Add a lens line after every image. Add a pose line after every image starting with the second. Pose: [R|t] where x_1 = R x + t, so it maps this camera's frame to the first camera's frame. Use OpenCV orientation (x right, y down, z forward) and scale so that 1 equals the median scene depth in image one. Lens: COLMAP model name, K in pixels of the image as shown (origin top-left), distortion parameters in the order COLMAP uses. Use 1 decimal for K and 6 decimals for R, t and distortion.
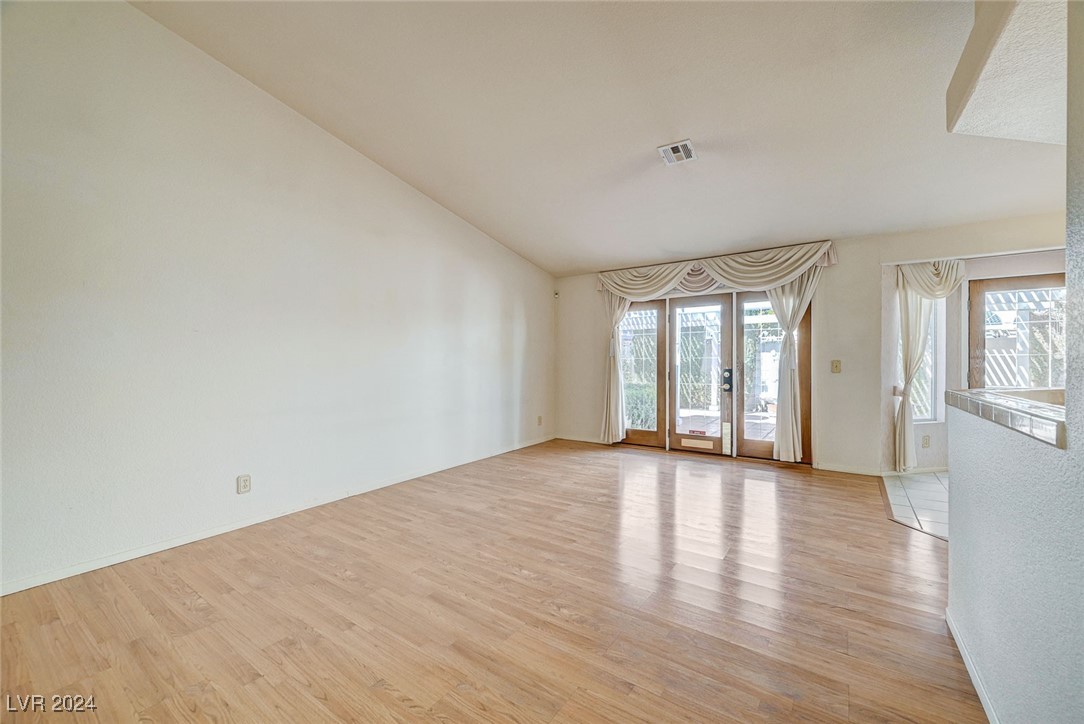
lens RADIAL K [[428.4, 0, 542.0], [0, 428.4, 362.0], [0, 0, 1]] dist [0.000299, -0.000001]
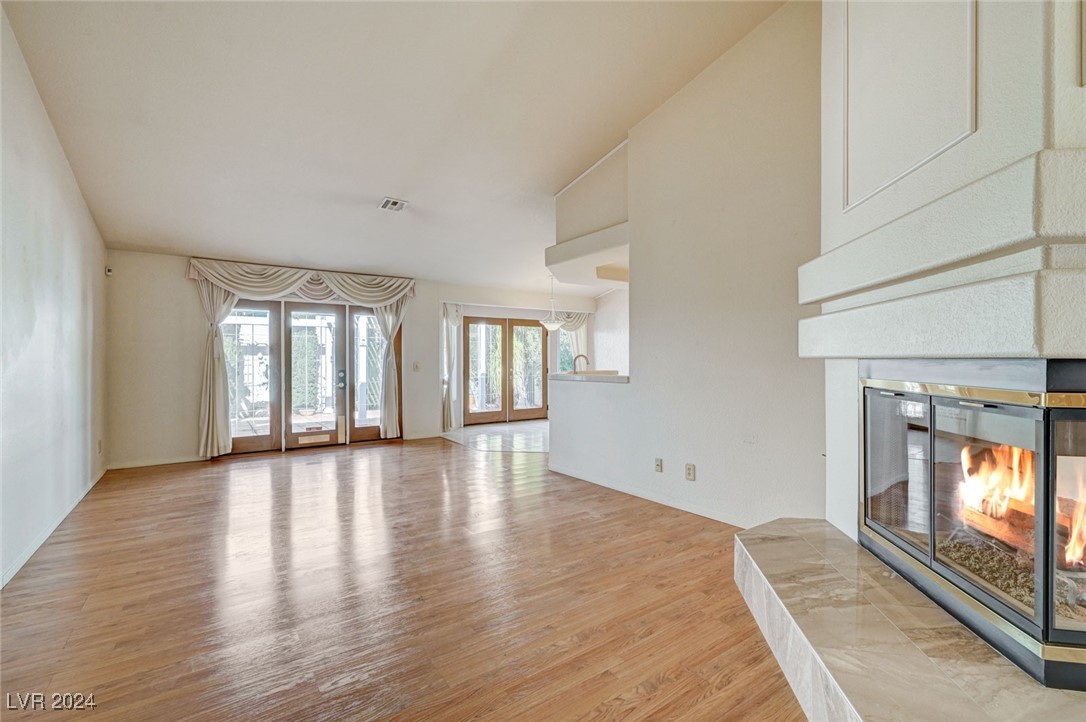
lens RADIAL K [[485.7, 0, 543.0], [0, 485.7, 361.0], [0, 0, 1]] dist [0.014640, 0.000032]
pose [[0.336810, 0.005136, 0.941559, -0.614266], [0.004309, 0.999966, -0.006996, 0.003773], [-0.941563, 0.006414, 0.336777, 0.037894]]
